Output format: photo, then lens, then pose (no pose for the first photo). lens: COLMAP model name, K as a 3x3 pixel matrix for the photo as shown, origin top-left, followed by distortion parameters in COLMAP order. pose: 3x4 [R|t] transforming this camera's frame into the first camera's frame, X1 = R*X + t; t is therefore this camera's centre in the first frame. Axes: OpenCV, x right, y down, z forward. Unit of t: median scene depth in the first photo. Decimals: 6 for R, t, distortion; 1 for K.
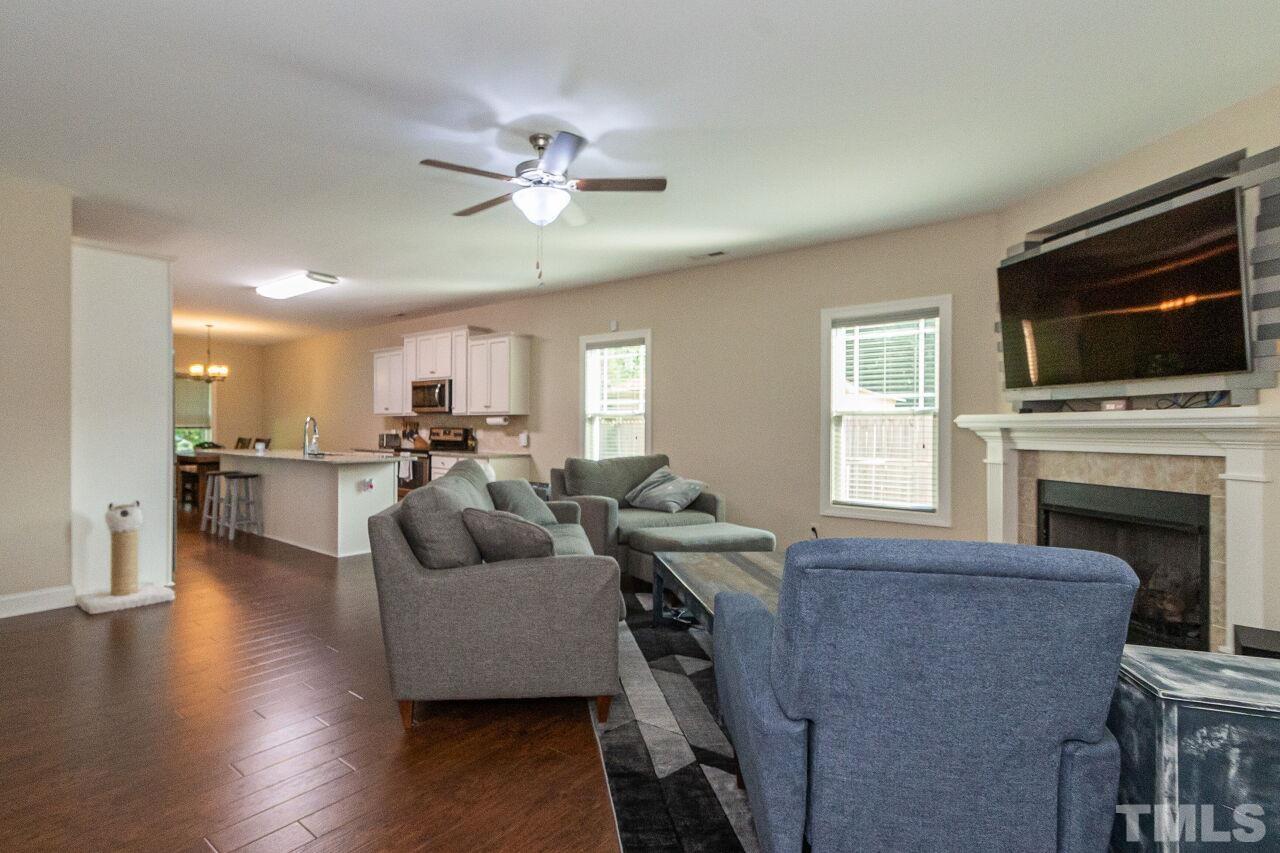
lens RADIAL K [[637.3, 0, 591.7], [0, 637.3, 419.0], [0, 0, 1]] dist [0.000624, 0.000700]
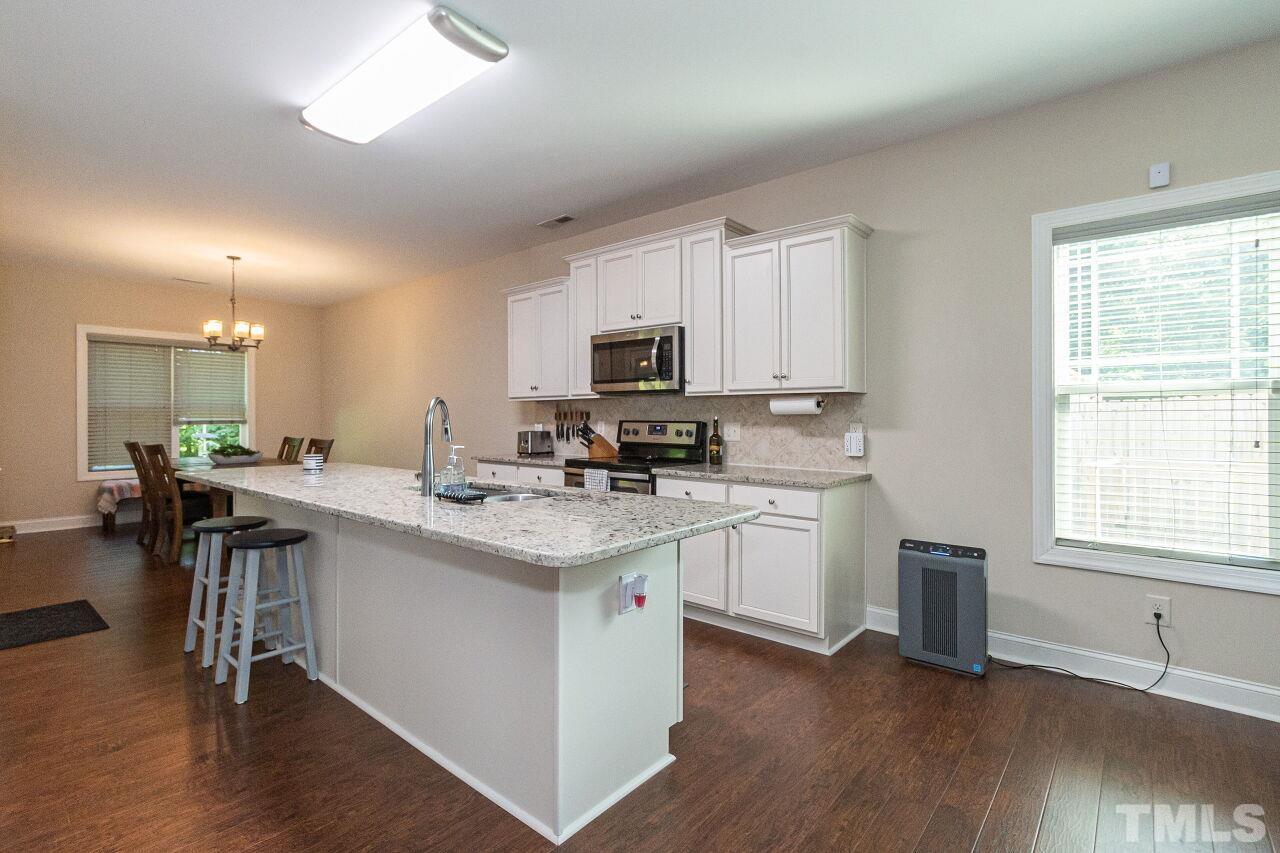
lens RADIAL K [[593.4, 0, 626.2], [0, 593.4, 411.7], [0, 0, 1]] dist [-0.009031, 0.000314]
pose [[0.999968, -0.007201, -0.003387, -0.287320], [0.007218, 0.999960, 0.005306, 0.003838], [0.003349, -0.005331, 0.999980, 0.561980]]
